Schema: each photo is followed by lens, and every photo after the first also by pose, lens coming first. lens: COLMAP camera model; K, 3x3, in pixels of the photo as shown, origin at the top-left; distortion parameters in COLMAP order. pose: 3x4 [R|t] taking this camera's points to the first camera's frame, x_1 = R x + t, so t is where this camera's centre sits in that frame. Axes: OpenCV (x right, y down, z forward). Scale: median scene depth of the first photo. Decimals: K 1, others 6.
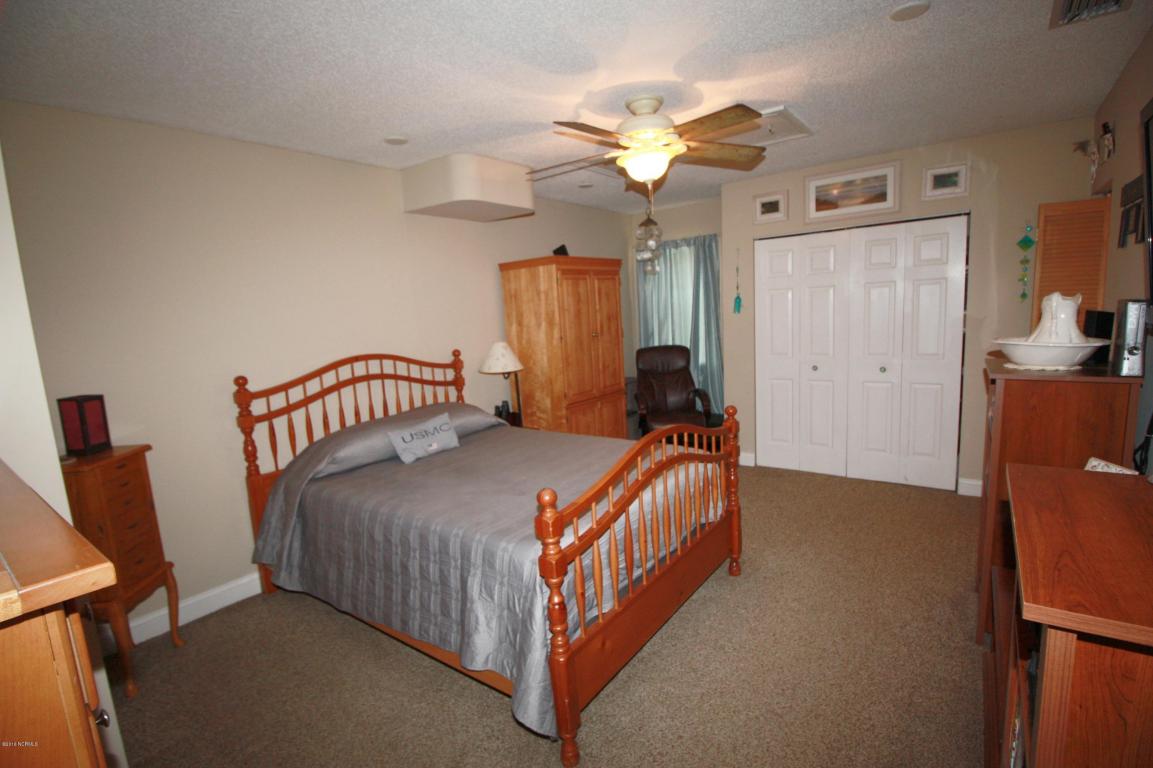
lens RADIAL K [[538.1, 0, 576.4], [0, 538.1, 390.2], [0, 0, 1]] dist [-0.003386, -0.004073]
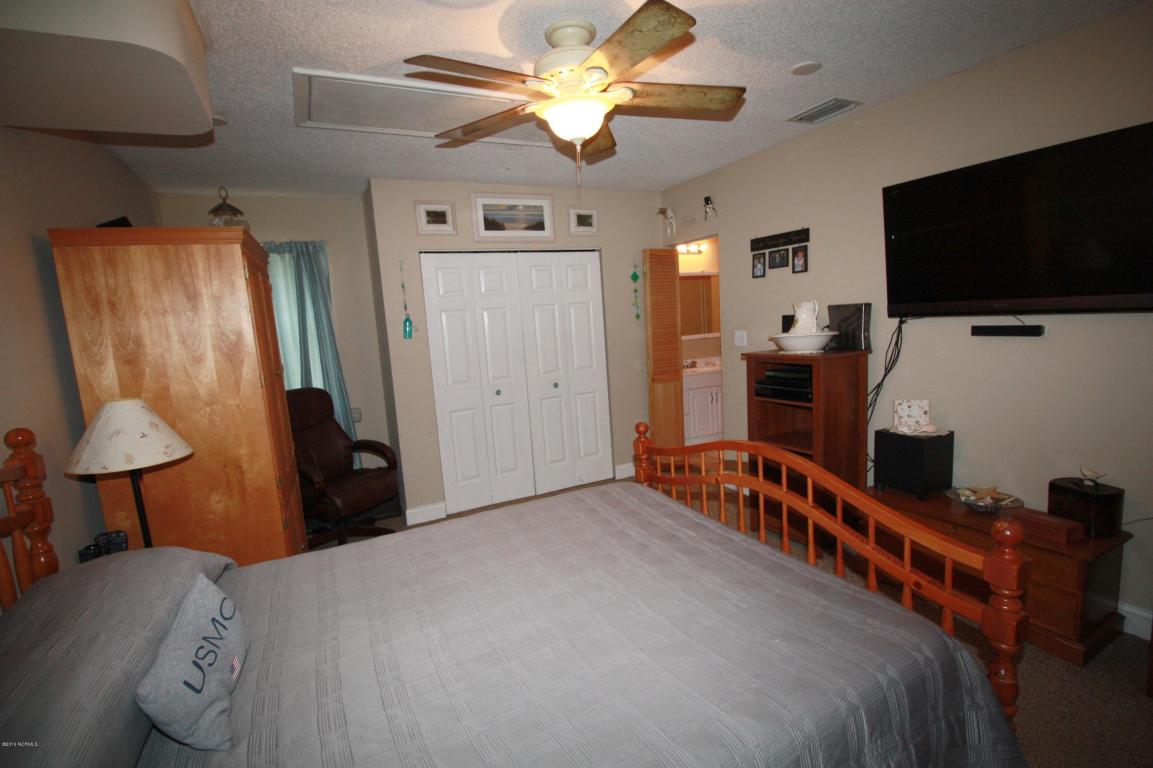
lens RADIAL K [[538.1, 0, 585.3], [0, 538.1, 387.3], [0, 0, 1]] dist [-0.003386, -0.004073]
pose [[0.452447, -0.092586, 0.886972, -0.586566], [0.174431, 0.984573, 0.013796, -0.062638], [-0.874566, 0.148473, 0.461617, 0.734388]]
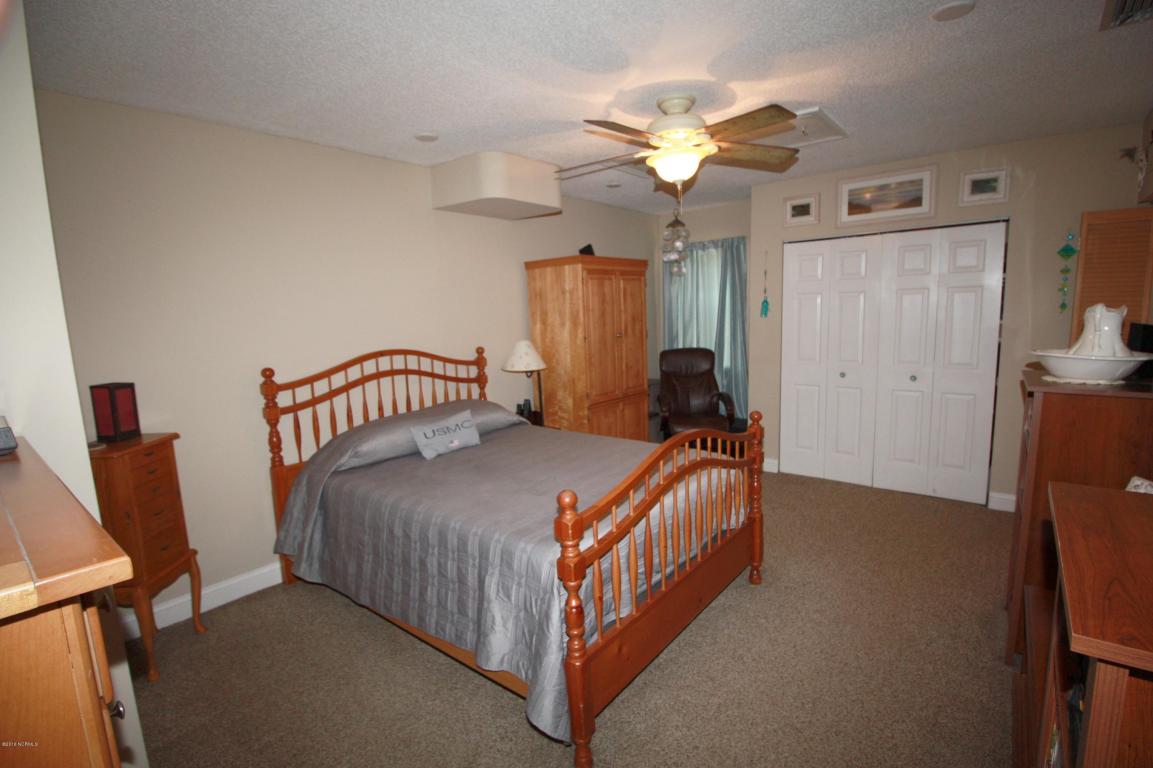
lens RADIAL K [[538.1, 0, 581.8], [0, 538.1, 389.3], [0, 0, 1]] dist [-0.003386, -0.004073]
pose [[0.999154, 0.027519, -0.030578, -0.002246], [-0.027540, 0.999621, -0.000286, -0.002139], [0.030558, 0.001128, 0.999532, 0.007962]]
